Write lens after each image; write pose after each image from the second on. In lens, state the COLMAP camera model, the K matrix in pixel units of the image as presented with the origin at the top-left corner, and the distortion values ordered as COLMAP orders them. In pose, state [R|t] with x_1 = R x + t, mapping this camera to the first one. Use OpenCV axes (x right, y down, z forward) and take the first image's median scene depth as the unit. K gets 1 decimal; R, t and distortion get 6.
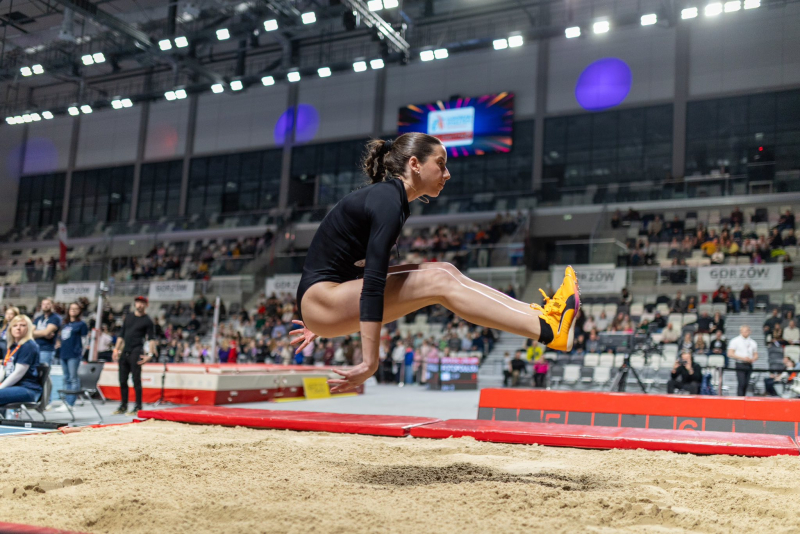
lens RADIAL K [[772.4, 0, 393.2], [0, 772.4, 274.5], [0, 0, 1]] dist [-0.002083, 0.000000]
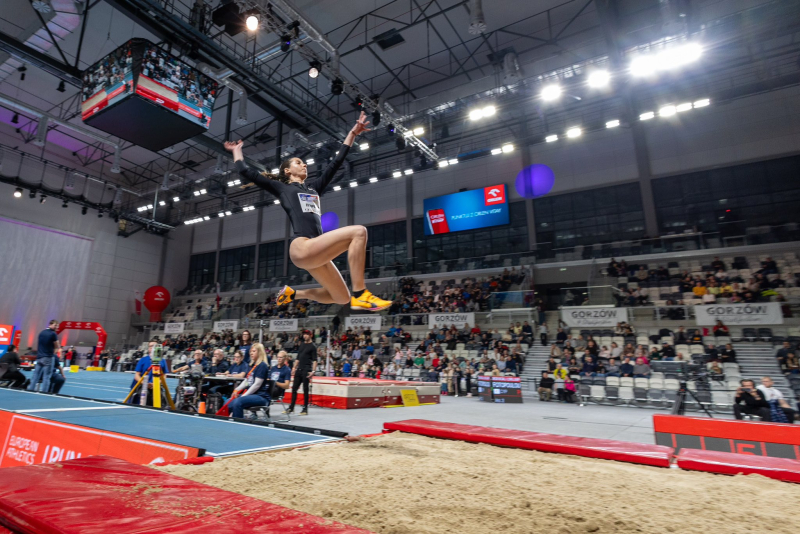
lens RADIAL K [[615.5, 0, 381.3], [0, 615.5, 205.3], [0, 0, 1]] dist [-0.001125, 0.006128]
pose [[0.956895, -0.054513, -0.285274, 0.242973], [0.005467, 0.985434, -0.169970, -0.004138], [0.290384, 0.161084, 0.943254, -0.124862]]
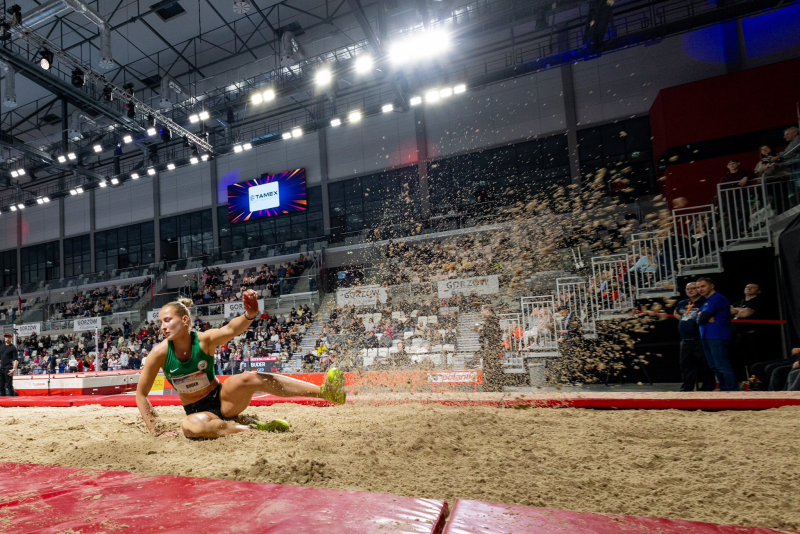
lens RADIAL K [[658.8, 0, 379.7], [0, 658.8, 318.6], [0, 0, 1]] dist [0.005253, 0.006257]
pose [[0.992139, -0.070516, -0.103377, 0.396523], [0.075784, 0.995971, 0.047940, -0.007591], [0.099579, -0.055397, 0.993486, -0.202682]]
